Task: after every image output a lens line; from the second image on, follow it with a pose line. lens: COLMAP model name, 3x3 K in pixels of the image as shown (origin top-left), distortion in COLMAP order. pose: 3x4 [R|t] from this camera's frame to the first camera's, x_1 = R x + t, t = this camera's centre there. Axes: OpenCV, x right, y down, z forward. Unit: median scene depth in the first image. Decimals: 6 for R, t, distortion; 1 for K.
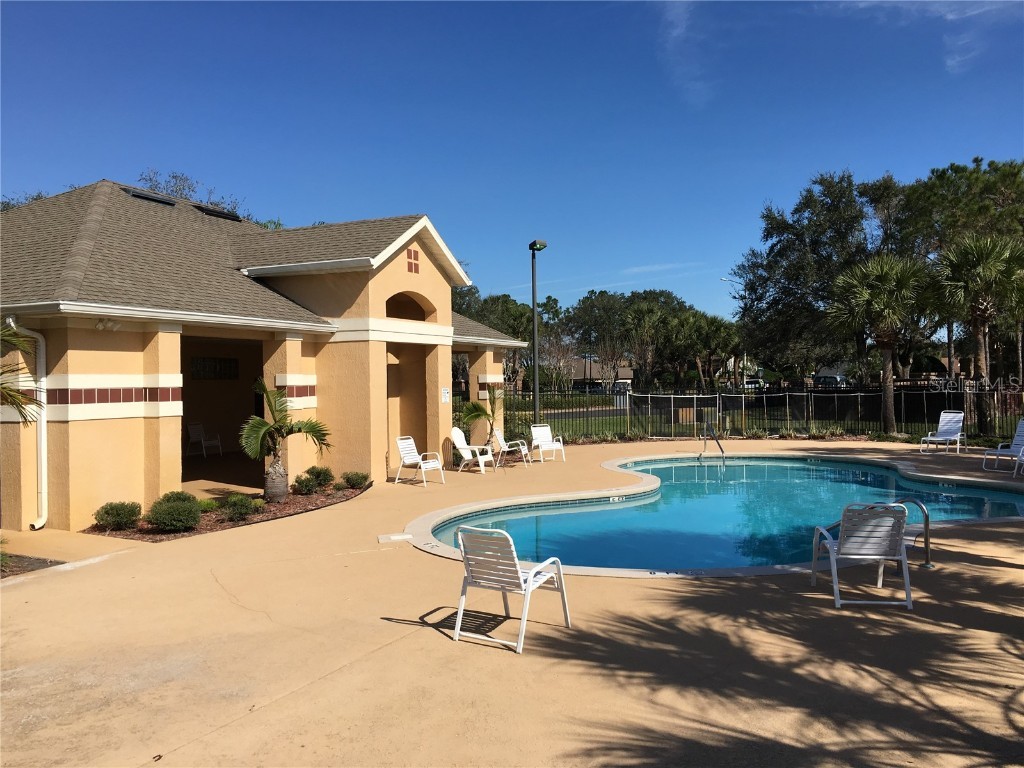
lens RADIAL K [[871.7, 0, 512.0], [0, 871.7, 384.0], [0, 0, 1]] dist [0.087102, -0.117195]
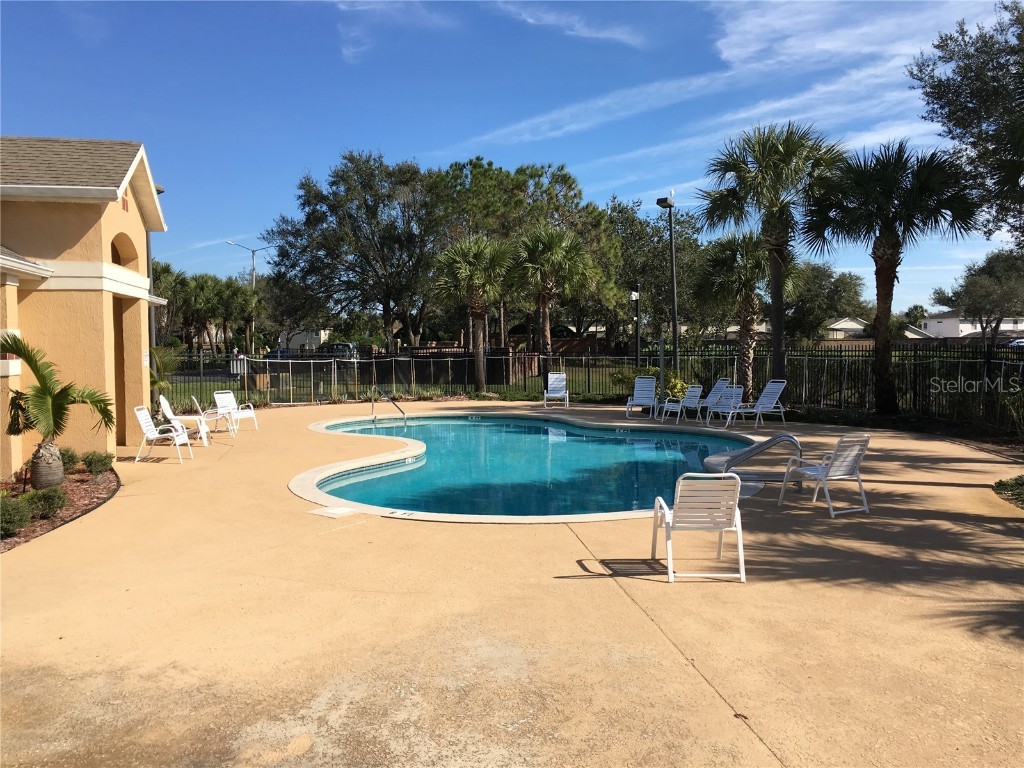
lens RADIAL K [[868.3, 0, 512.0], [0, 868.3, 384.0], [0, 0, 1]] dist [0.087969, -0.110788]
pose [[0.808373, -0.016397, 0.588442, -0.256613], [-0.005198, 0.999374, 0.034988, 0.005304], [-0.588647, -0.031342, 0.807782, 0.082748]]
